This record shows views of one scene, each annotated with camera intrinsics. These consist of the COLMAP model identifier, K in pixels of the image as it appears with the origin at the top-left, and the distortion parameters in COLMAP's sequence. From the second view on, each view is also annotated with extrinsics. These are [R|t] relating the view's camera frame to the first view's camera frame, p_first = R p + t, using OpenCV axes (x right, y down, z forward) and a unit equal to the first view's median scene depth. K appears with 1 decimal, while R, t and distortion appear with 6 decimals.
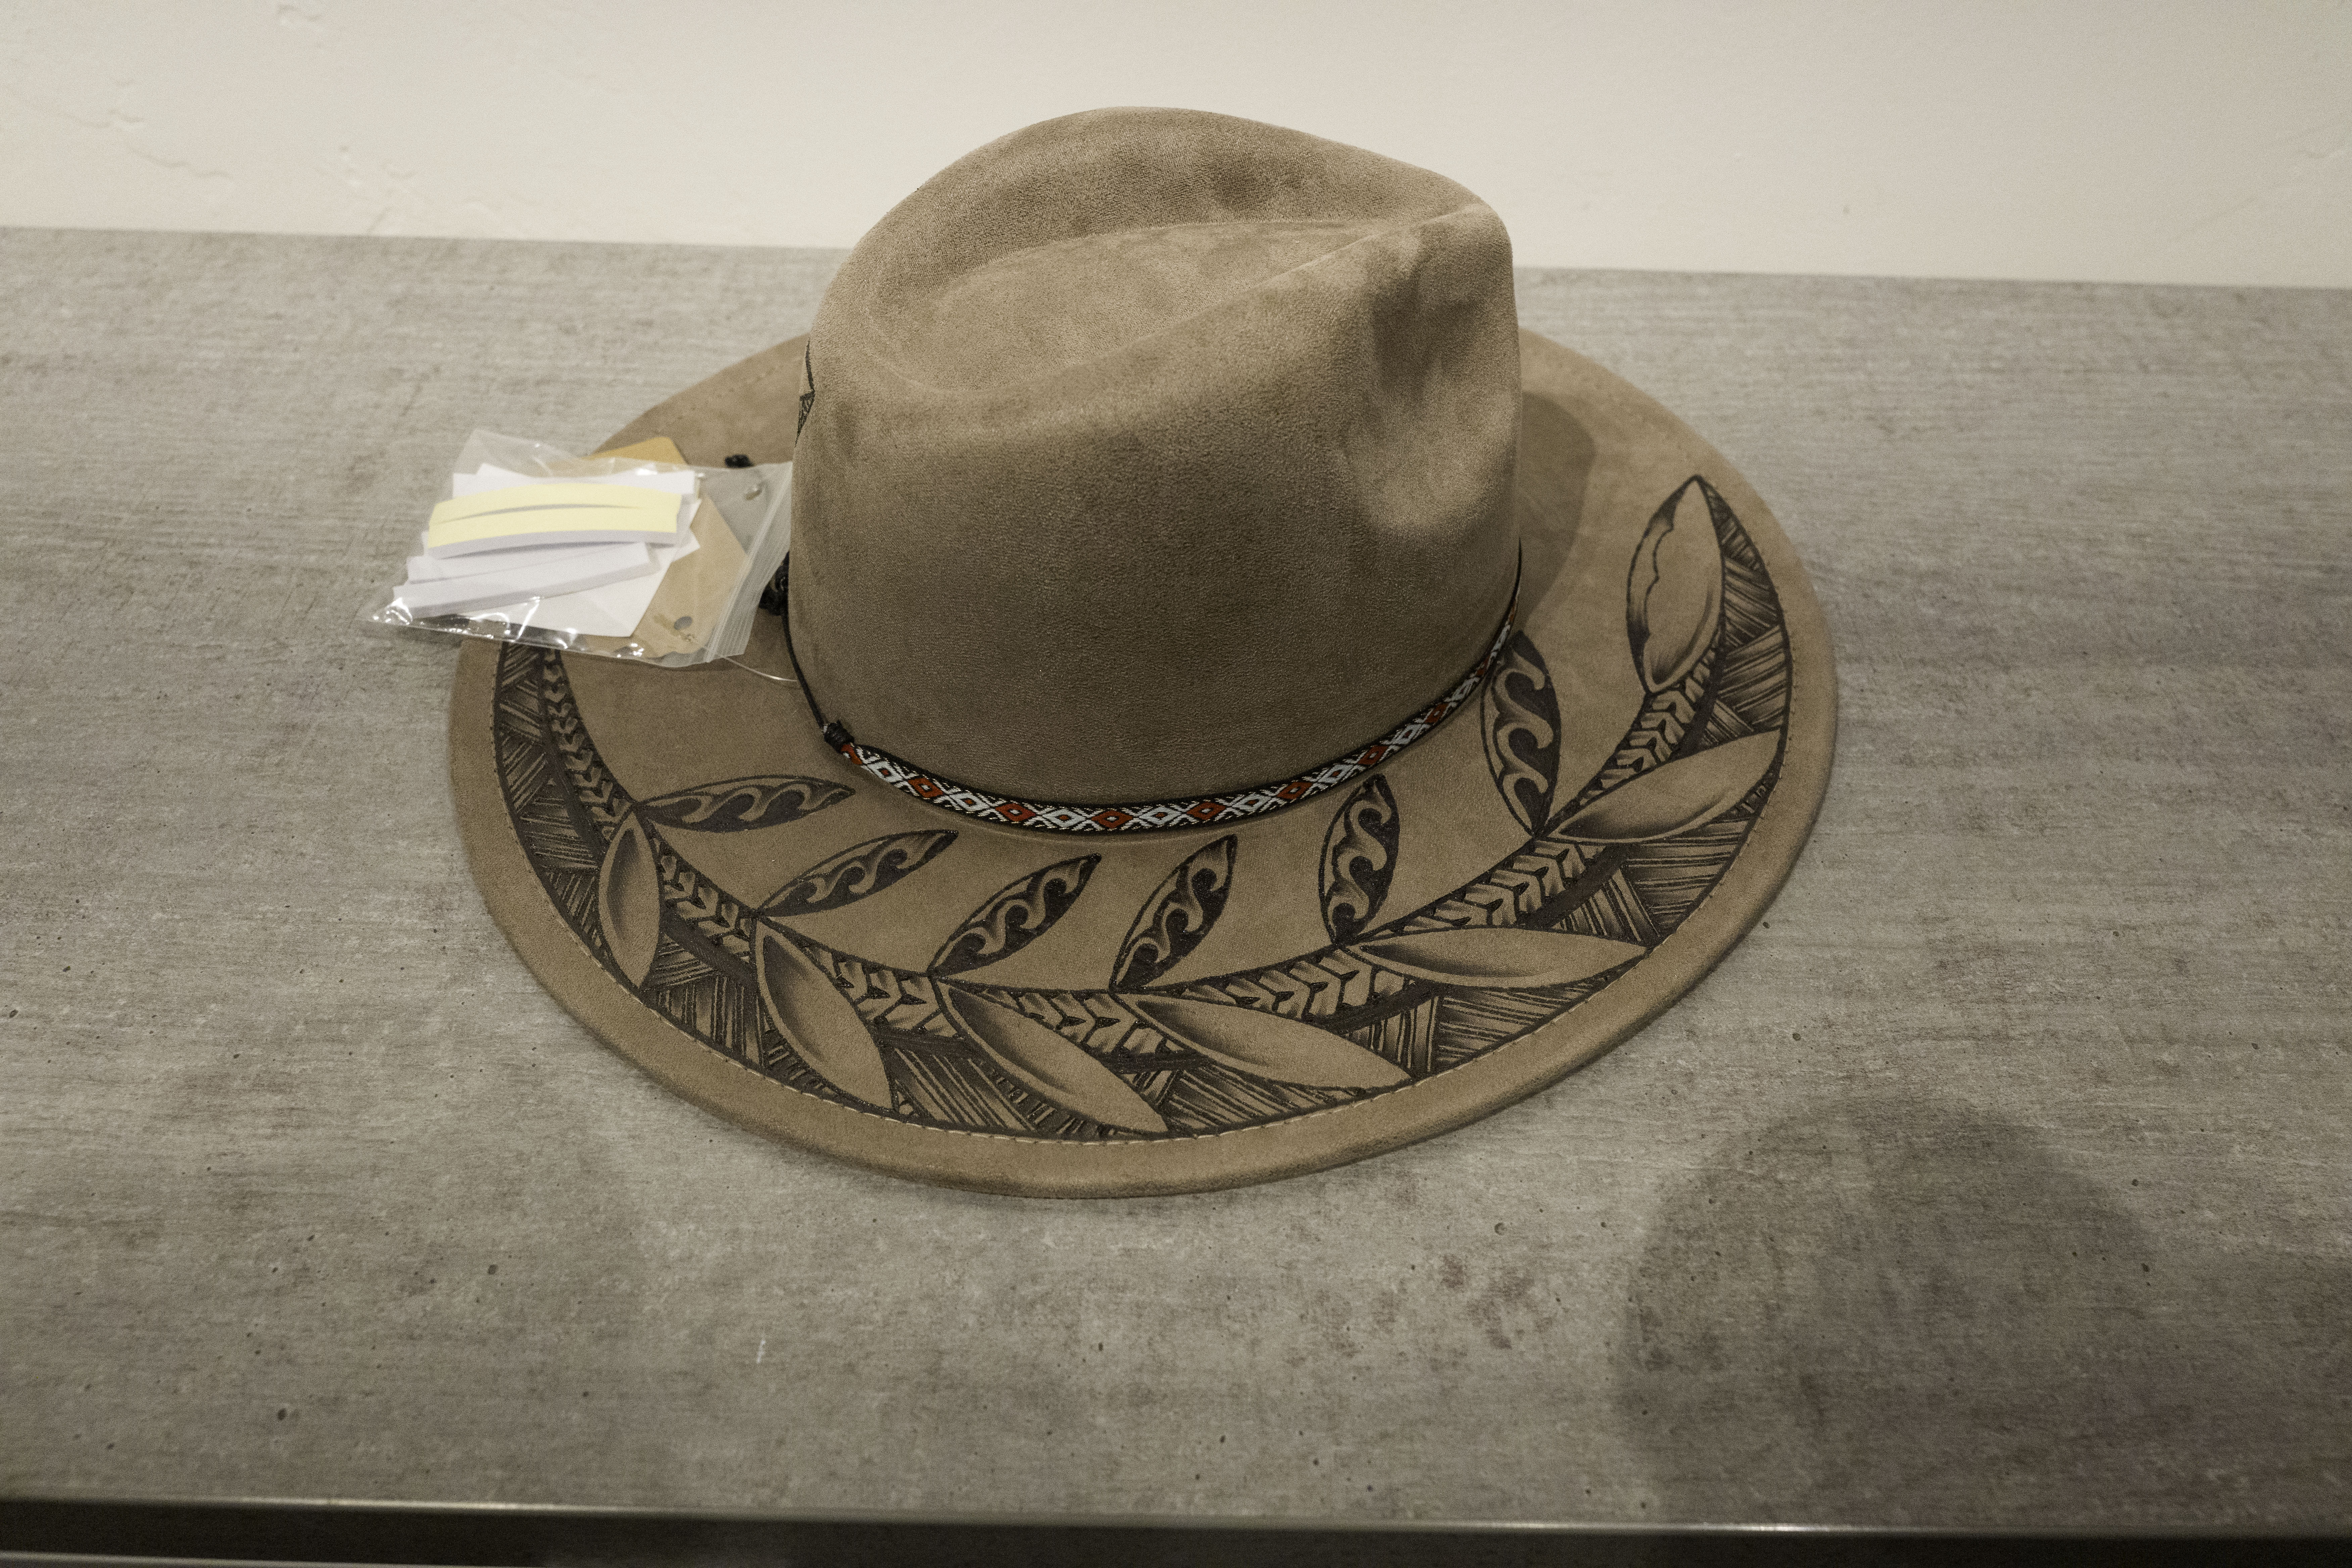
lens RADIAL K [[1601.2, 0, 1192.6], [0, 1601.2, 669.1], [0, 0, 1]] dist [-0.003333, -0.012360]
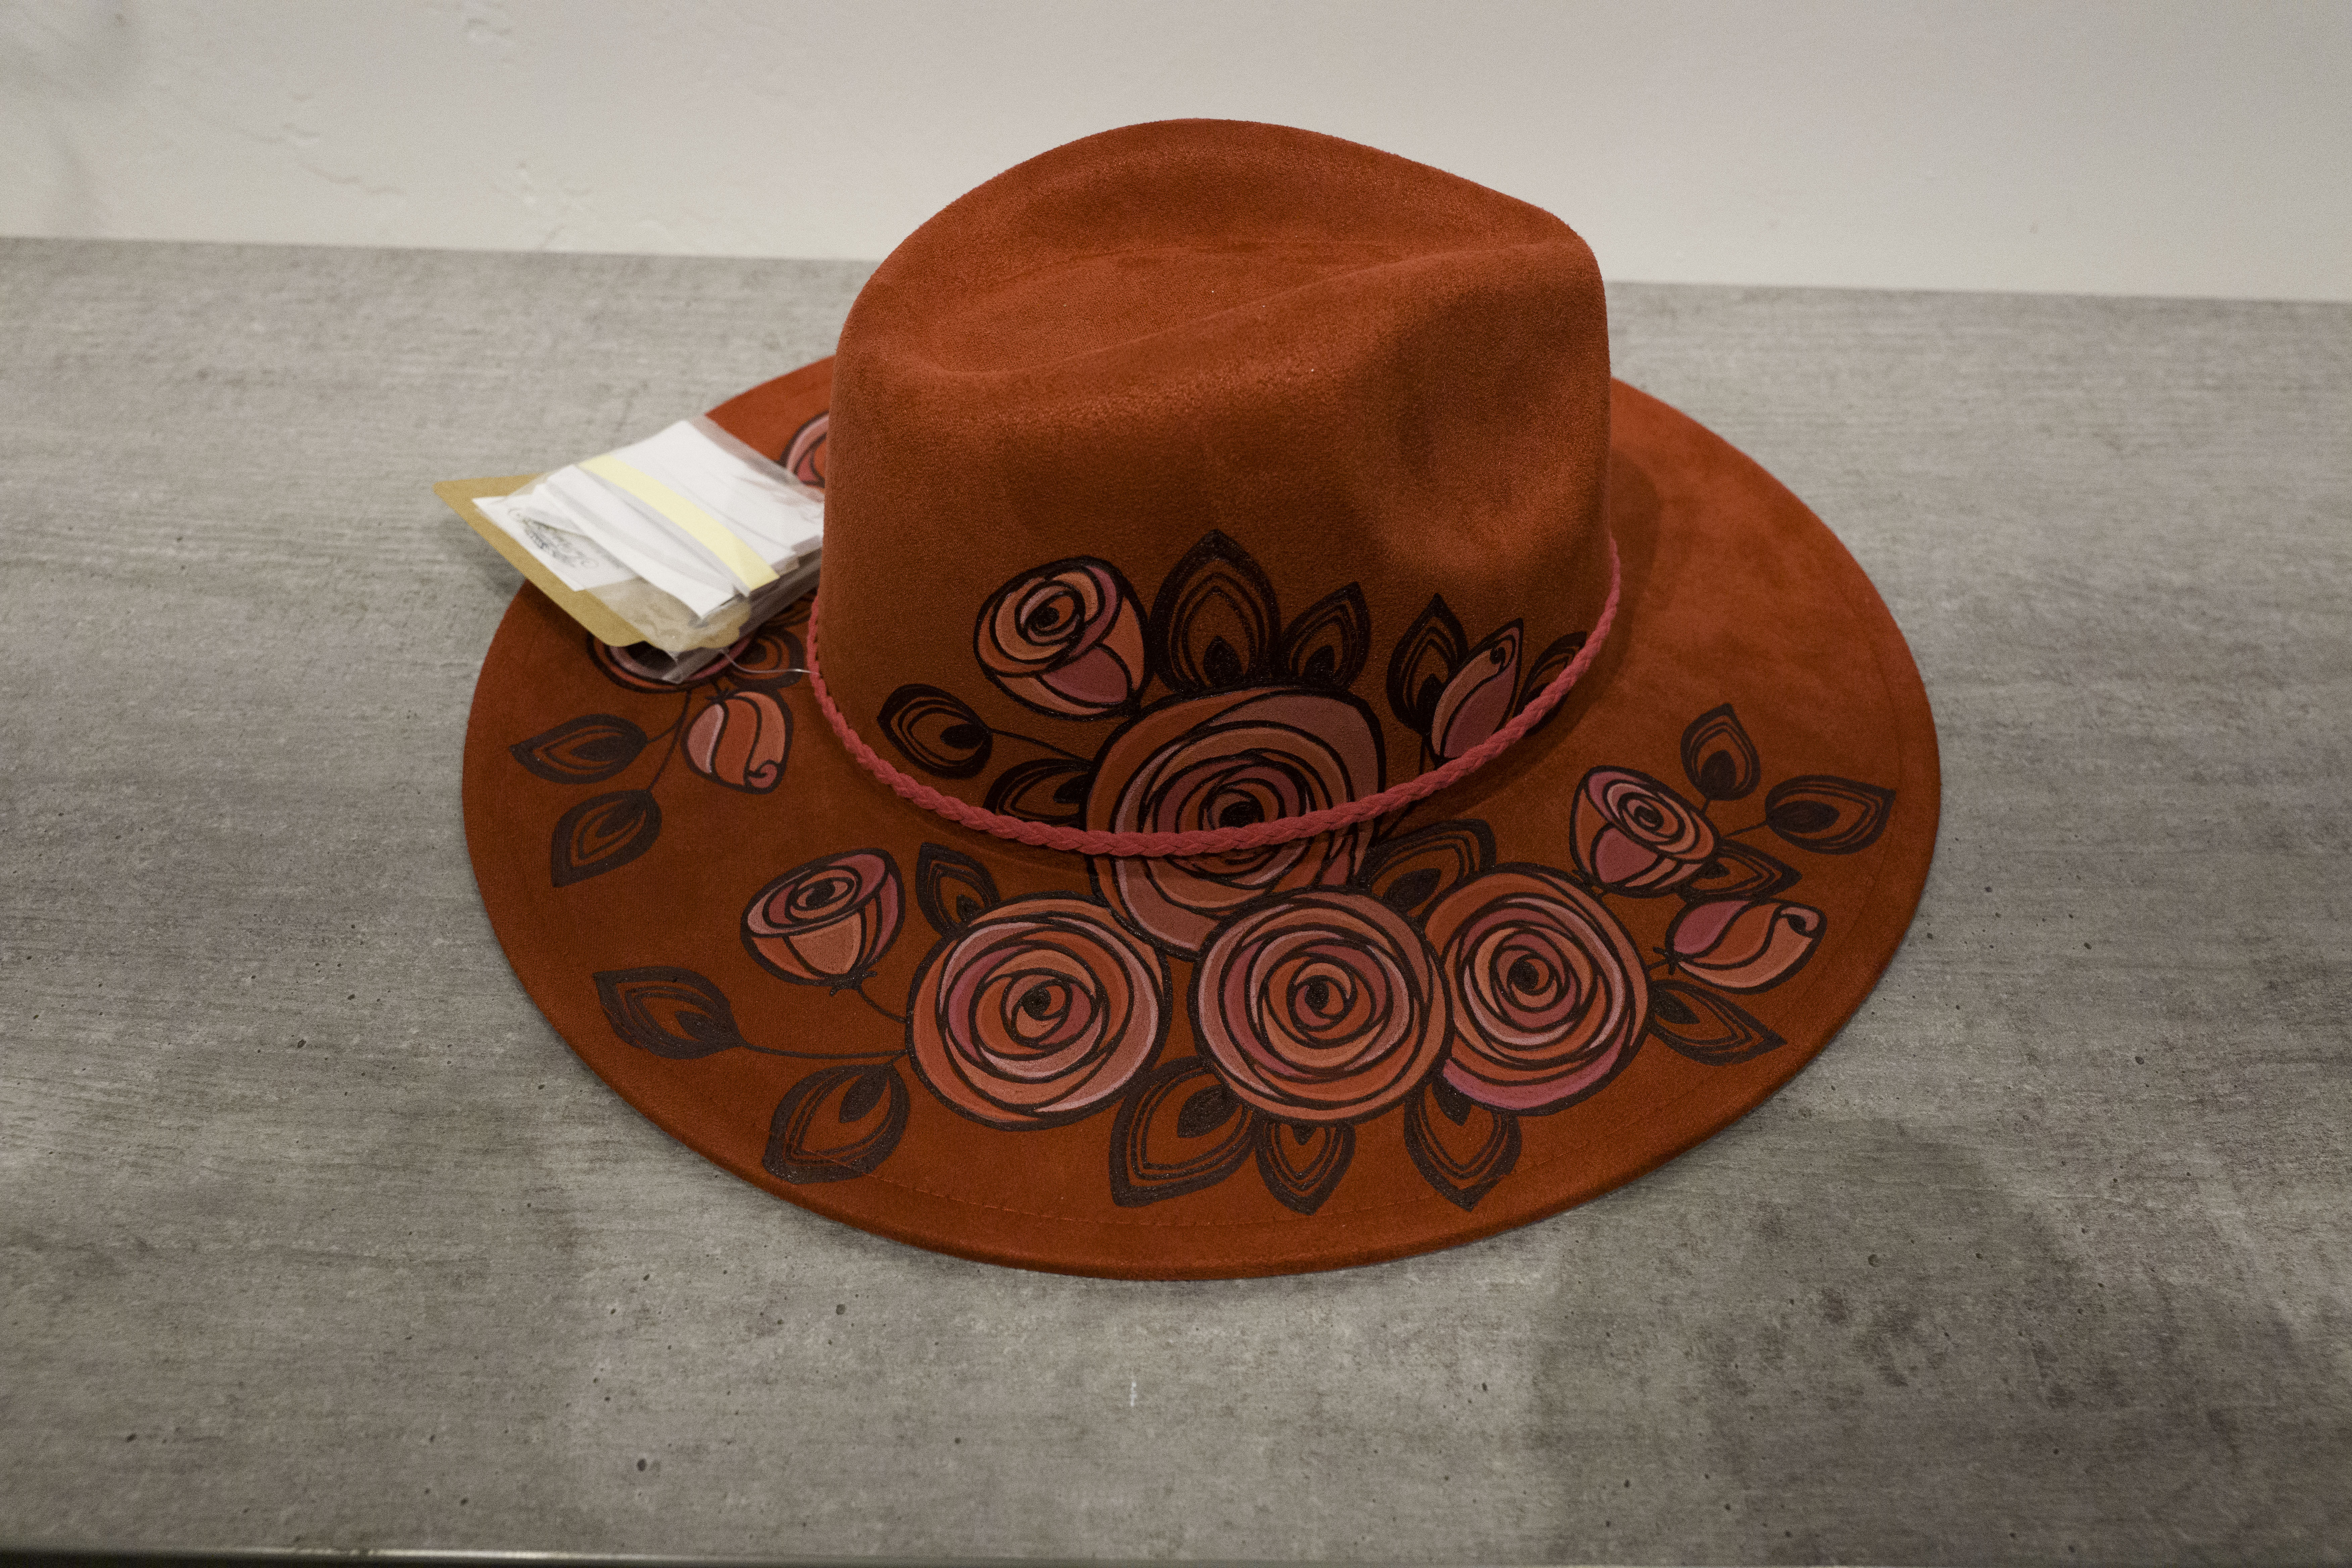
lens RADIAL K [[1601.2, 0, 1192.6], [0, 1601.2, 669.1], [0, 0, 1]] dist [-0.003333, -0.012360]
pose [[0.999977, -0.001664, 0.006545, -0.225879], [0.001816, 0.999727, -0.023282, 0.015653], [-0.006504, 0.023294, 0.999708, 0.033701]]
